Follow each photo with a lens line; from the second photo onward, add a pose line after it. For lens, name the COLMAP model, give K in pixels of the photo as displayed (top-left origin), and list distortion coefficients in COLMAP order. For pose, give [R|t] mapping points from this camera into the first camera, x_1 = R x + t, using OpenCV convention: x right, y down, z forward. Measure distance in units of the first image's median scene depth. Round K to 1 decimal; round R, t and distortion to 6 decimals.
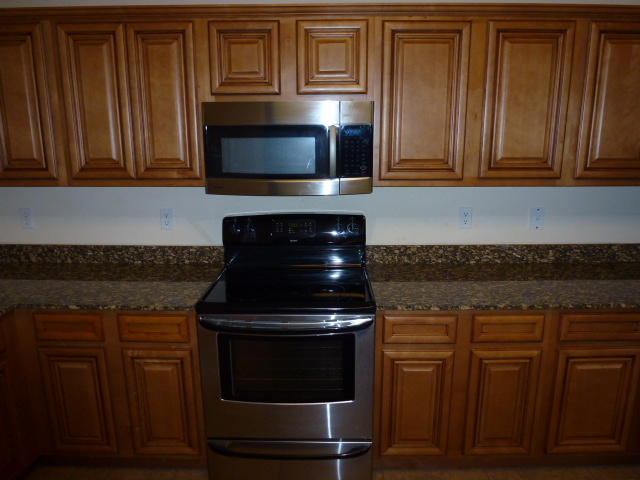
lens RADIAL K [[455.1, 0, 324.0], [0, 455.1, 240.0], [0, 0, 1]] dist [-0.054535, 0.007968]
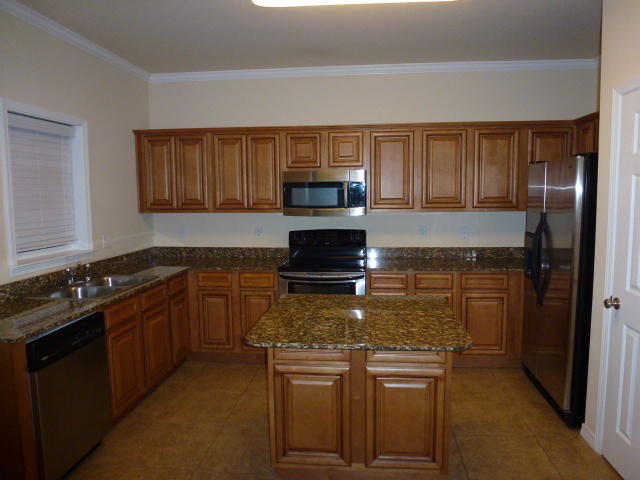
lens RADIAL K [[437.4, 0, 320.9], [0, 437.4, 237.1], [0, 0, 1]] dist [-0.087309, 0.000989]
pose [[0.995451, 0.001709, -0.095257, 0.090688], [-0.014073, 0.991509, -0.129271, 0.238612], [0.094228, 0.130023, 0.987023, -0.879921]]
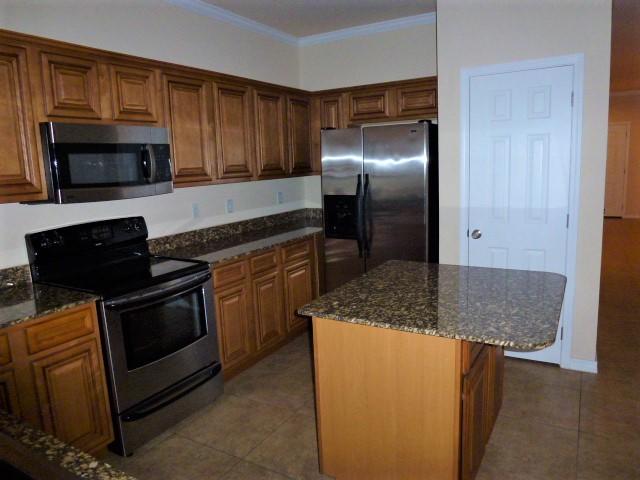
lens RADIAL K [[455.1, 0, 324.0], [0, 455.1, 240.0], [0, 0, 1]] dist [-0.054535, 0.007968]
pose [[0.496075, -0.160328, 0.853349, -0.873185], [0.225773, 0.972816, 0.051525, 0.071470], [-0.838413, 0.167102, 0.518788, -0.087271]]
